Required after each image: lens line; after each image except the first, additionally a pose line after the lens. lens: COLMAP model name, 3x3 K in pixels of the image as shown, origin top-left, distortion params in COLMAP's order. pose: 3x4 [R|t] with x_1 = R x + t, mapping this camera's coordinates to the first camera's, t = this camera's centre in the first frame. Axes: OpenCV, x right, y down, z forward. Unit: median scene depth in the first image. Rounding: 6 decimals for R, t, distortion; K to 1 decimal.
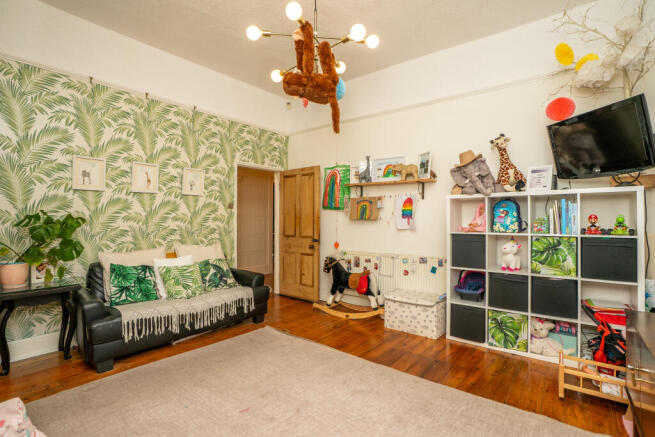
lens RADIAL K [[317.6, 0, 329.5], [0, 317.6, 217.5], [0, 0, 1]] dist [-0.064802, 0.023168]
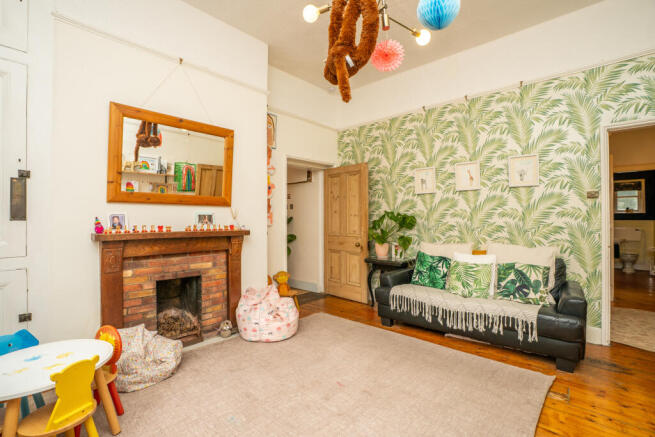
lens RADIAL K [[310.5, 0, 323.1], [0, 310.5, 216.5], [0, 0, 1]] dist [-0.055143, 0.019602]
pose [[-0.085506, -0.005085, -0.996325, 0.496652], [0.013652, 0.999887, -0.006275, 0.009577], [0.996244, -0.014138, -0.085427, 0.610800]]
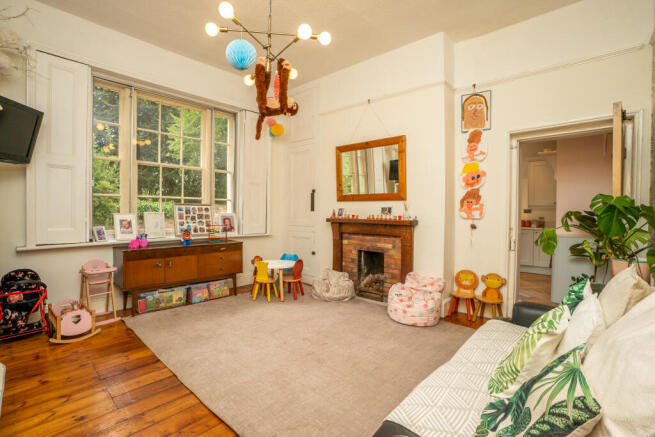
lens RADIAL K [[310.5, 0, 323.1], [0, 310.5, 216.5], [0, 0, 1]] dist [-0.055143, 0.019602]
pose [[-0.996000, -0.008405, 0.088954, -0.226696], [-0.008561, 0.999962, -0.001380, 0.032508], [-0.088939, -0.002136, -0.996035, 1.390007]]
